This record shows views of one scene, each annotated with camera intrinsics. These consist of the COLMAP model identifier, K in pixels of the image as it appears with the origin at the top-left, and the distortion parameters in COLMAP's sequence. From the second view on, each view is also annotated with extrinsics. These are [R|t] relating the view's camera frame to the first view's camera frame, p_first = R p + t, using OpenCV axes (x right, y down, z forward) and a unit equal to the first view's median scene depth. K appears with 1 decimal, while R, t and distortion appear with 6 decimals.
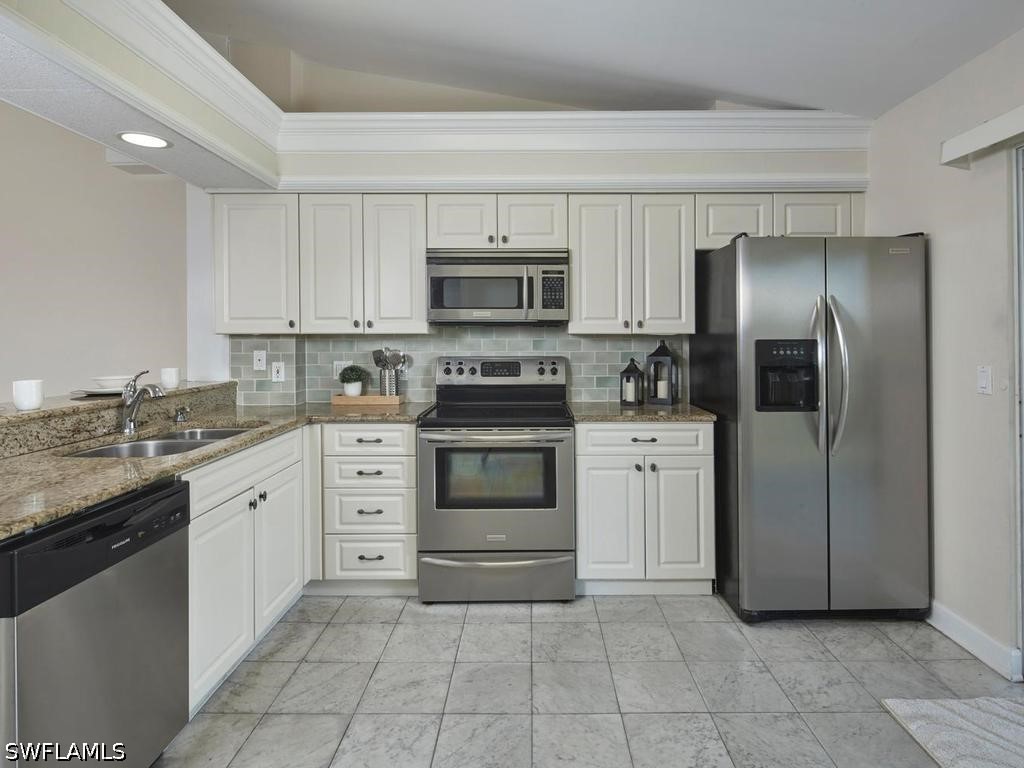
lens RADIAL K [[546.6, 0, 540.3], [0, 546.6, 333.0], [0, 0, 1]] dist [0.000445, -0.000005]
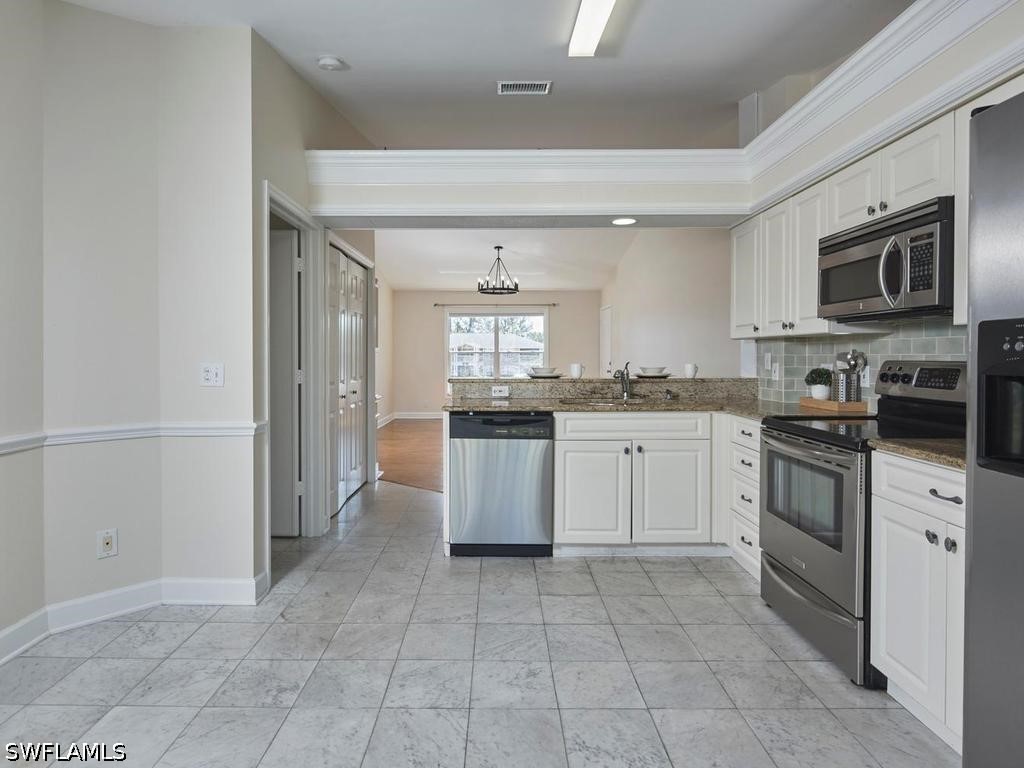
lens RADIAL K [[573.3, 0, 513.5], [0, 573.3, 365.3], [0, 0, 1]] dist [-0.000805, -0.000155]
pose [[0.024629, 0.020793, -0.999480, 0.816865], [0.007429, 0.999752, 0.020982, 0.034930], [0.999669, -0.007942, 0.024468, 0.515870]]
